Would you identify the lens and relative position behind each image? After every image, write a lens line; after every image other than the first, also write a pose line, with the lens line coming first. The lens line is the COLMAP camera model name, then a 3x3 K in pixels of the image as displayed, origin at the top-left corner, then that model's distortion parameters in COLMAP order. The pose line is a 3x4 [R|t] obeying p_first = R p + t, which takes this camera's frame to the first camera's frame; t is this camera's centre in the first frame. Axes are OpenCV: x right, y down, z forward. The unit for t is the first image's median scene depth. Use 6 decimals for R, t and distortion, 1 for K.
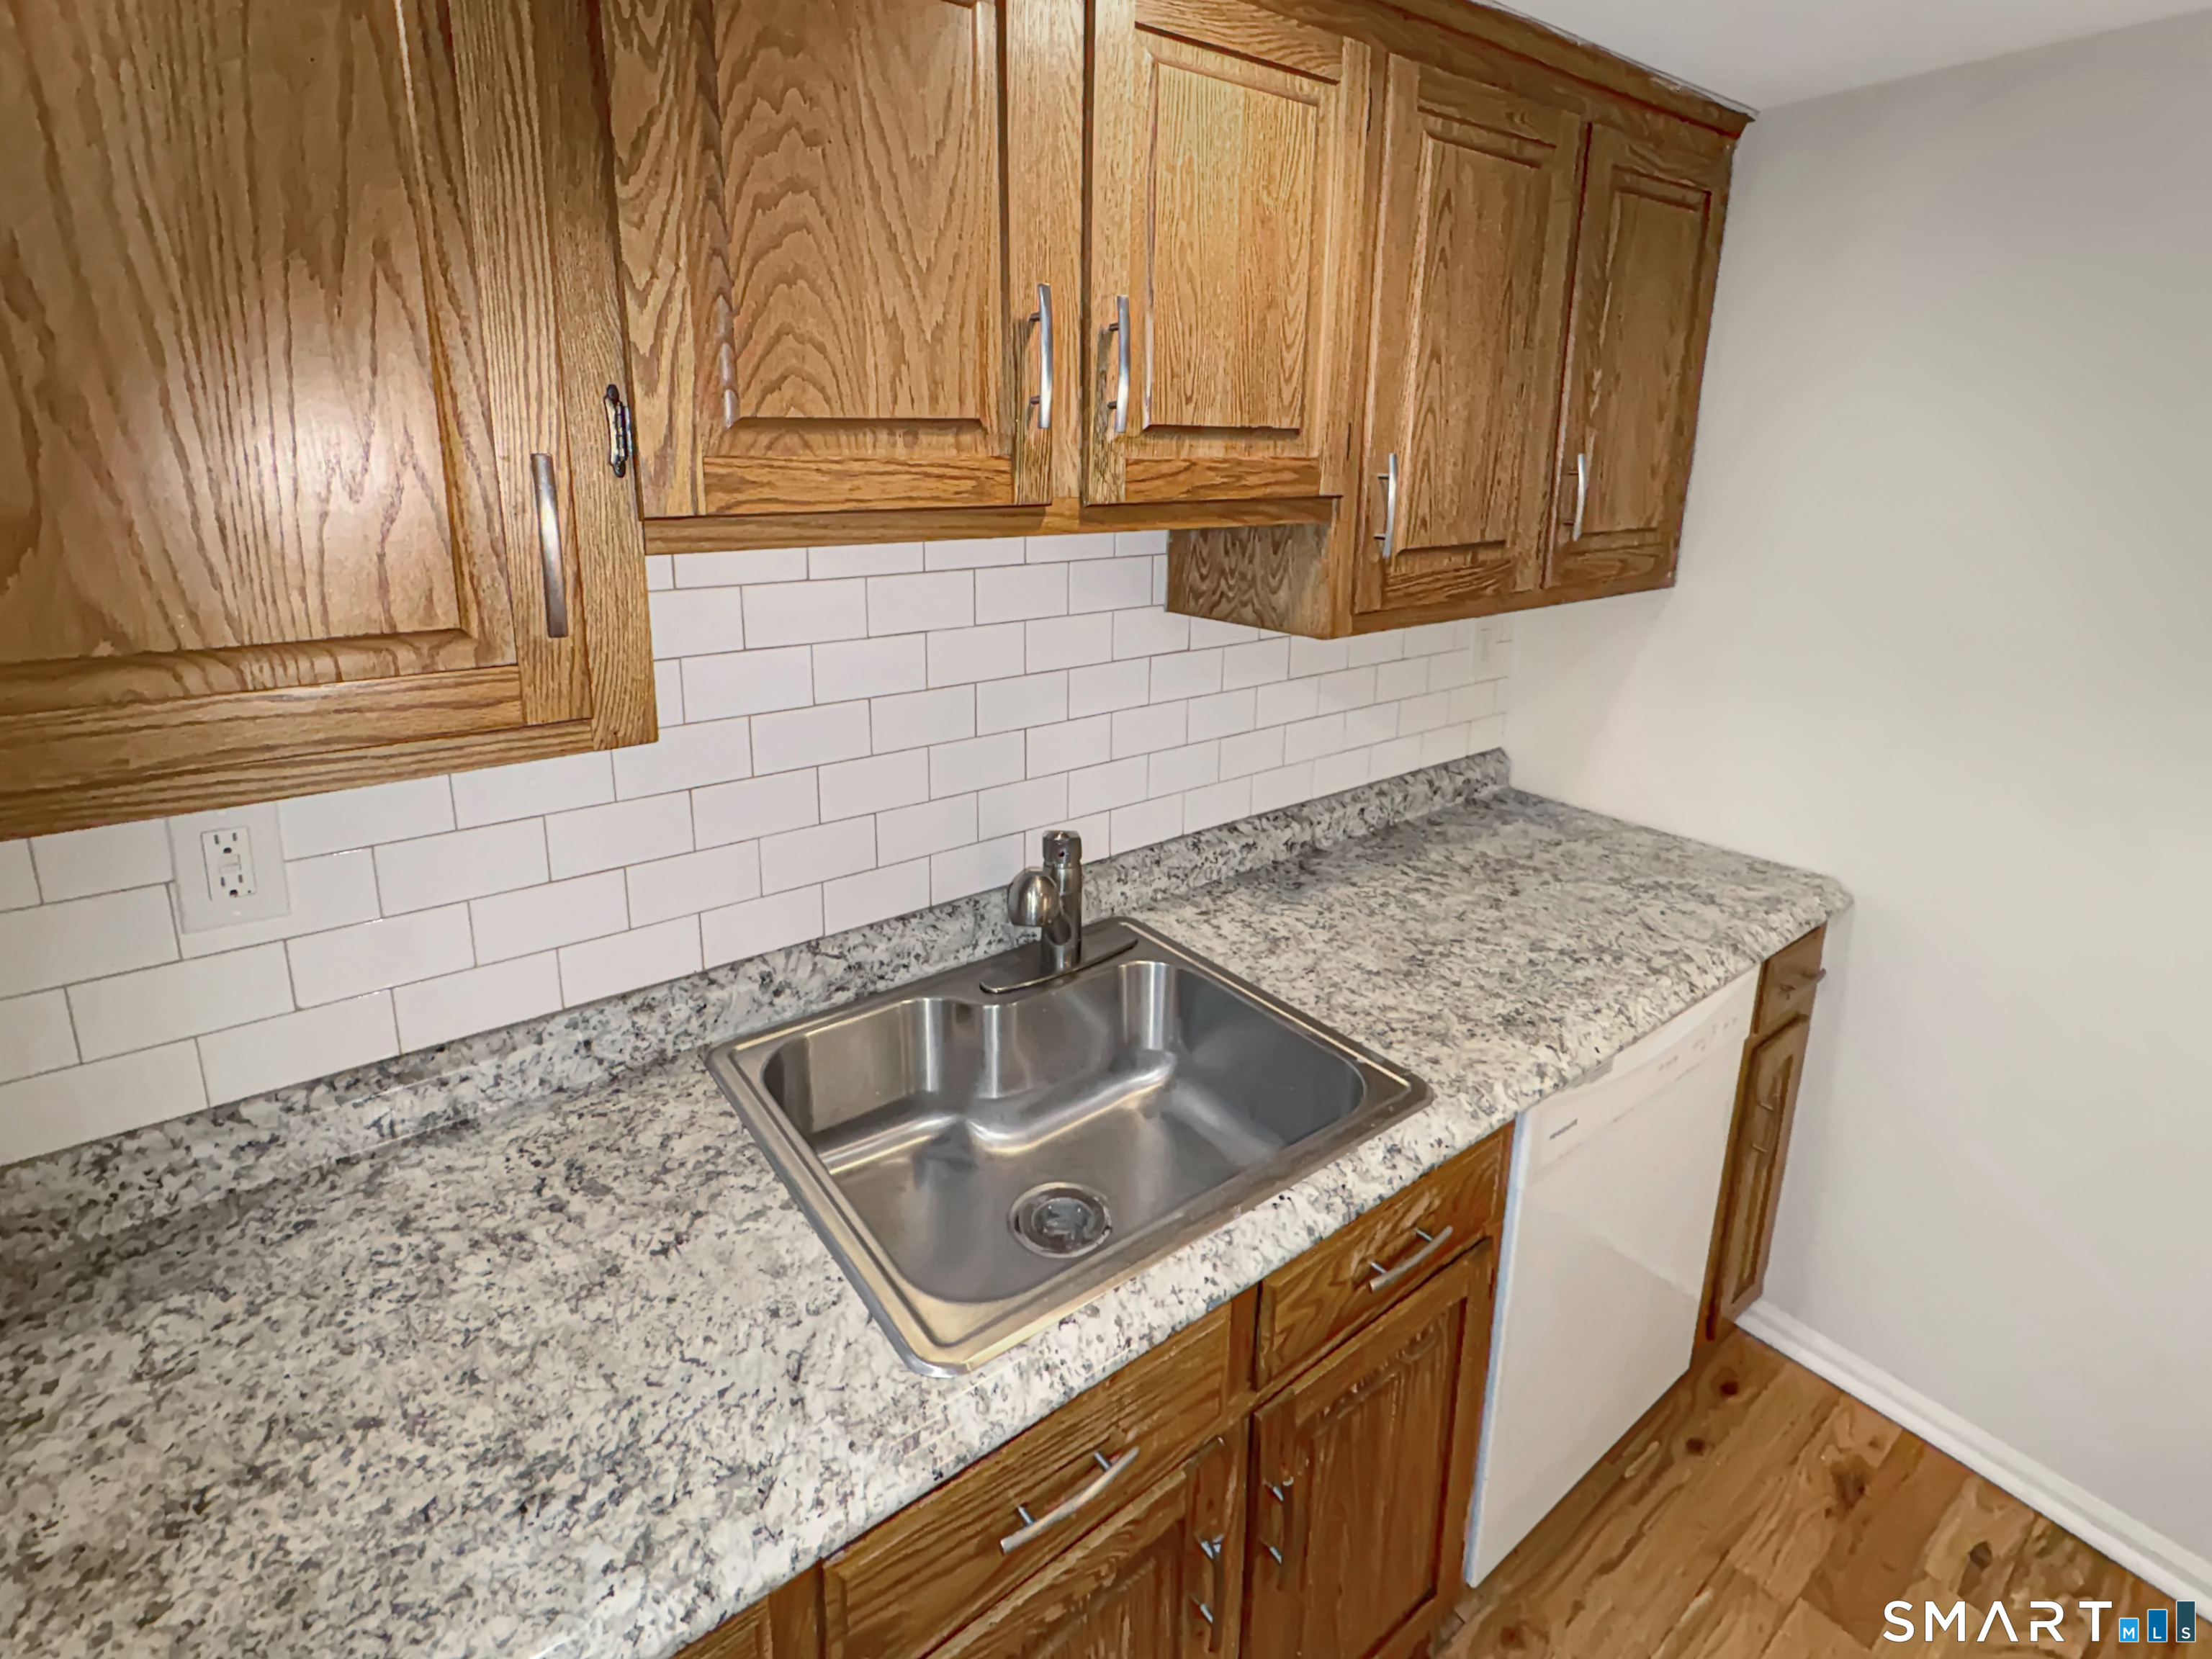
lens RADIAL K [[1036.1, 0, 1063.6], [0, 1036.1, 685.8], [0, 0, 1]] dist [-0.000559, 0.000279]
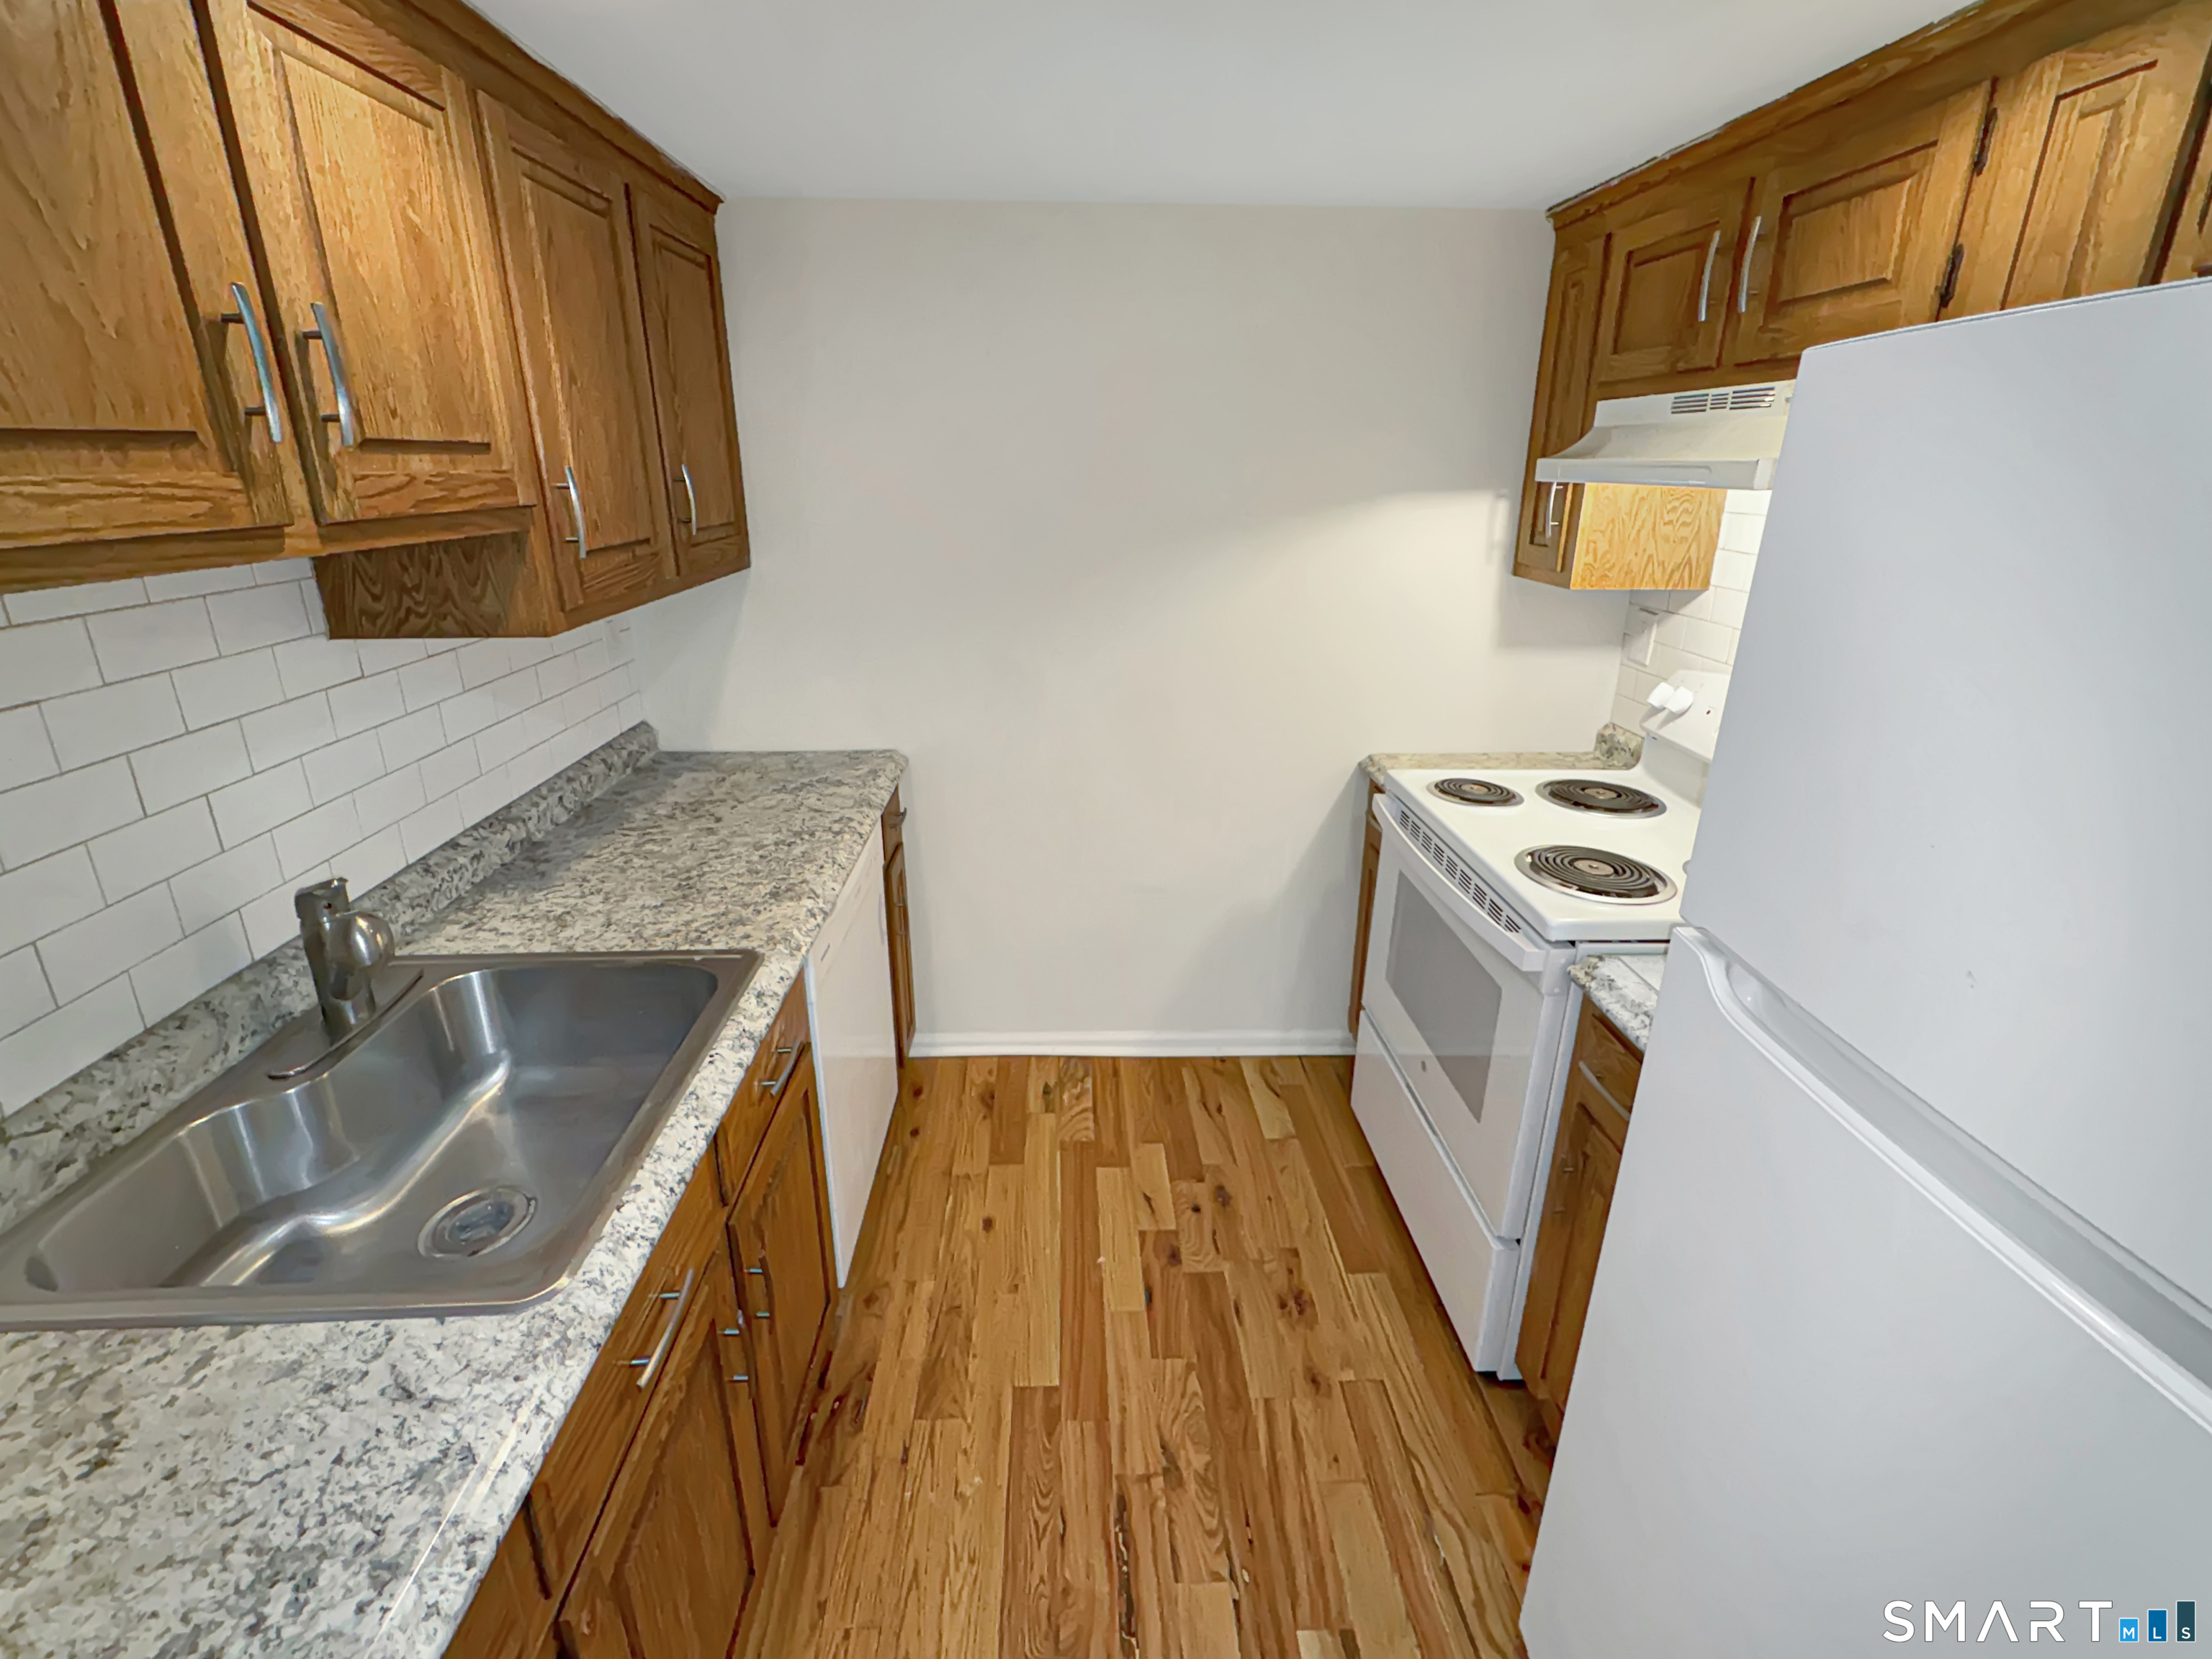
lens RADIAL K [[958.3, 0, 1096.4], [0, 958.3, 770.4], [0, 0, 1]] dist [-0.000633, -0.000003]
pose [[0.556573, -0.258457, 0.789574, -0.261824], [0.184293, 0.965110, 0.186009, 0.010767], [-0.810101, 0.041985, 0.584786, -0.073489]]
